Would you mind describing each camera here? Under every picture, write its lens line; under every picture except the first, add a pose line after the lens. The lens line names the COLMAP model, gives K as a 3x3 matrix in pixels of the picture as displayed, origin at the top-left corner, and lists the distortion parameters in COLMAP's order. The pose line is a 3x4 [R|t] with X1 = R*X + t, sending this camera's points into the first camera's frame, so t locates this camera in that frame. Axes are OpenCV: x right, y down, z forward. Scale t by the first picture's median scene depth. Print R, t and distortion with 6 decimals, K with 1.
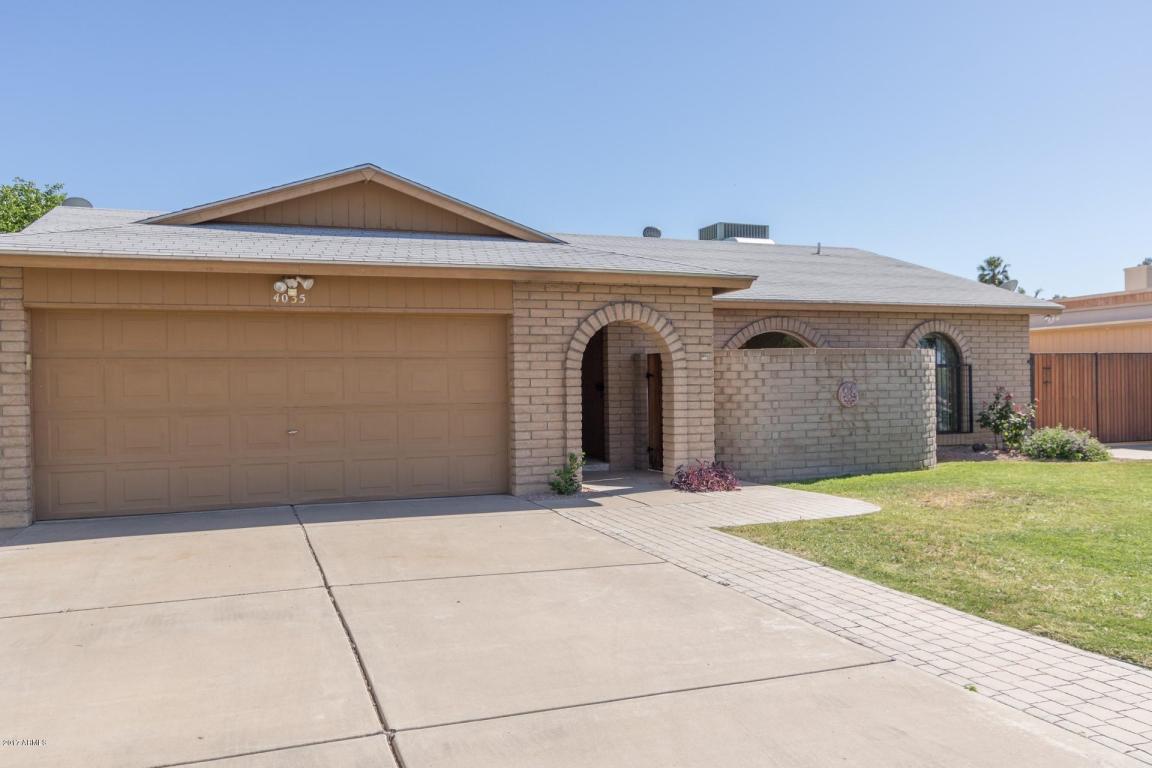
lens RADIAL K [[844.2, 0, 576.0], [0, 844.2, 384.0], [0, 0, 1]] dist [-0.007563, -0.003599]
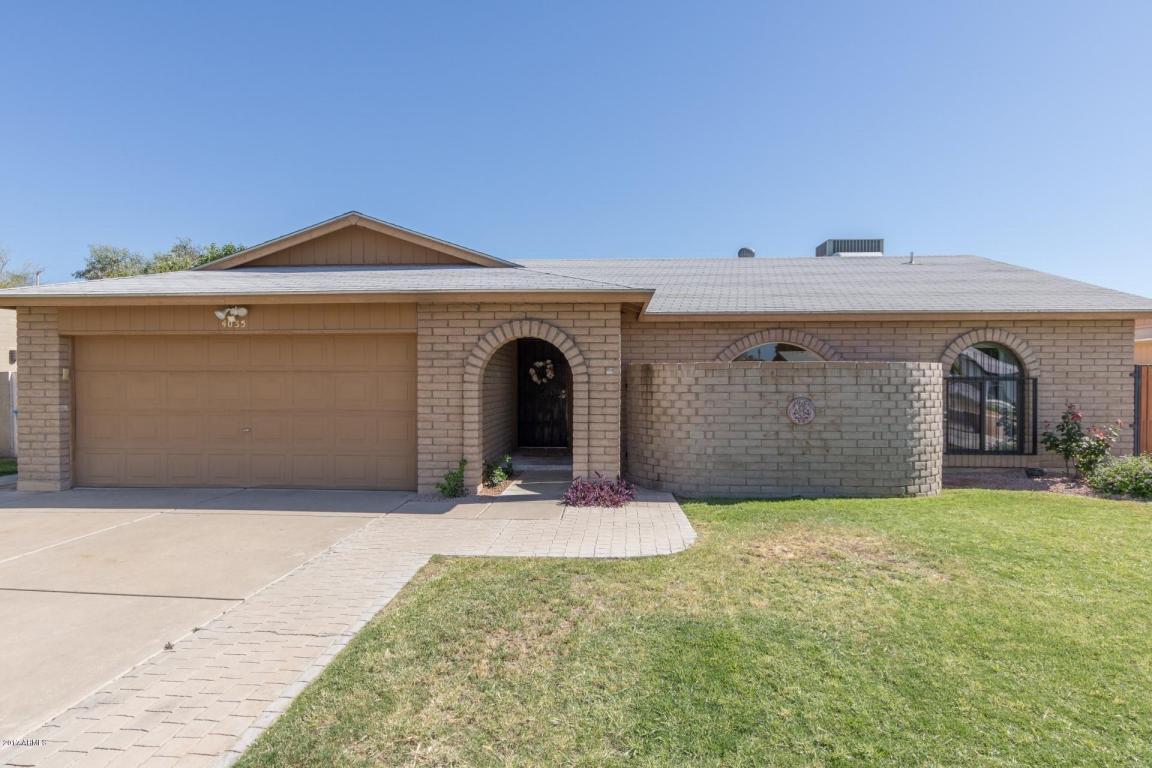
lens RADIAL K [[626.9, 0, 559.6], [0, 626.9, 392.9], [0, 0, 1]] dist [0.000434, 0.000570]
pose [[0.915008, 0.021398, -0.402867, 0.368767], [-0.013516, 0.999658, 0.022399, -0.020310], [0.403209, -0.015051, 0.914984, 0.262700]]
